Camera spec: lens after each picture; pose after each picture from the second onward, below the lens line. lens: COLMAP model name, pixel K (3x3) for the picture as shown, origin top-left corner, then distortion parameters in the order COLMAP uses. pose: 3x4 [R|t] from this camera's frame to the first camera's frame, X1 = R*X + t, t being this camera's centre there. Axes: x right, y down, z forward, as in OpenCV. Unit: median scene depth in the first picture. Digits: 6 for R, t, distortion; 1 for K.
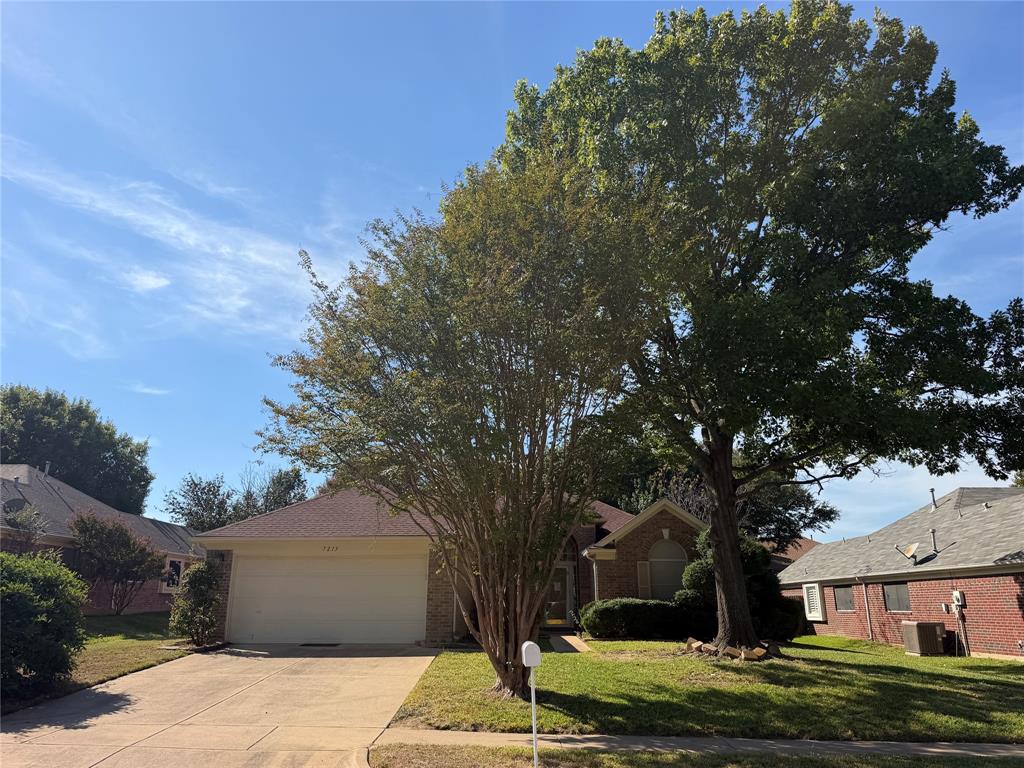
lens RADIAL K [[717.4, 0, 509.1], [0, 717.4, 381.1], [0, 0, 1]] dist [0.057554, -0.073373]
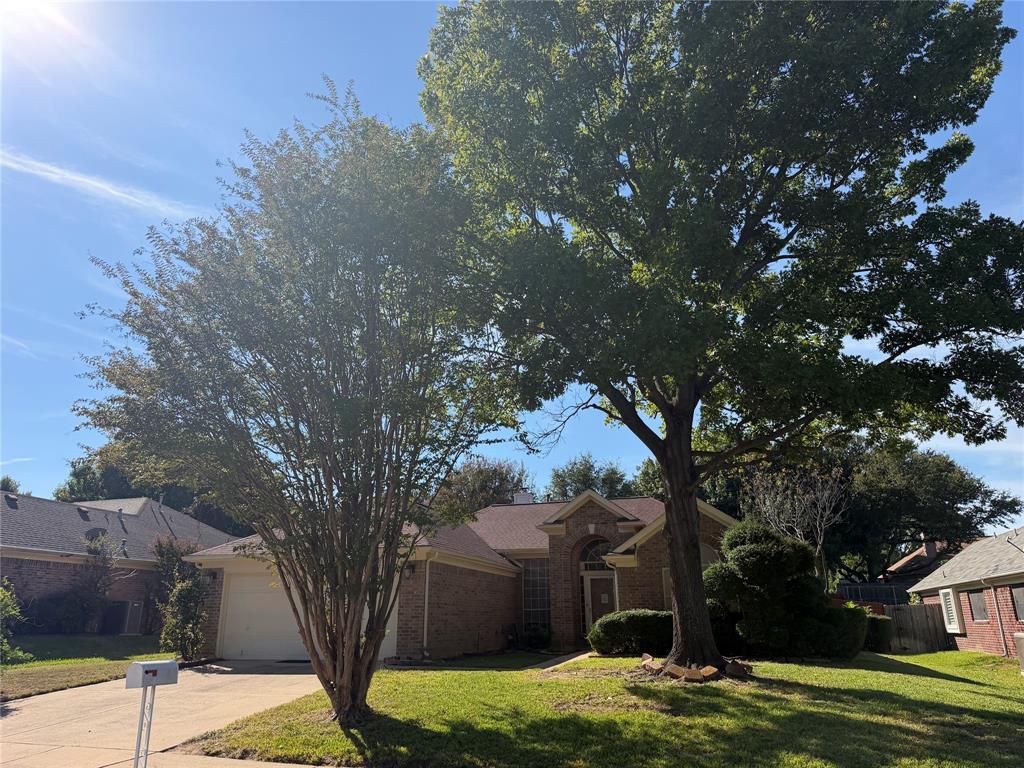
lens RADIAL K [[717.4, 0, 516.3], [0, 717.4, 385.6], [0, 0, 1]] dist [0.057554, -0.073373]
pose [[0.963107, -0.093650, -0.252300, 0.274226], [0.090030, 0.995603, -0.025879, 0.037116], [0.253614, 0.002209, 0.967303, 0.104993]]
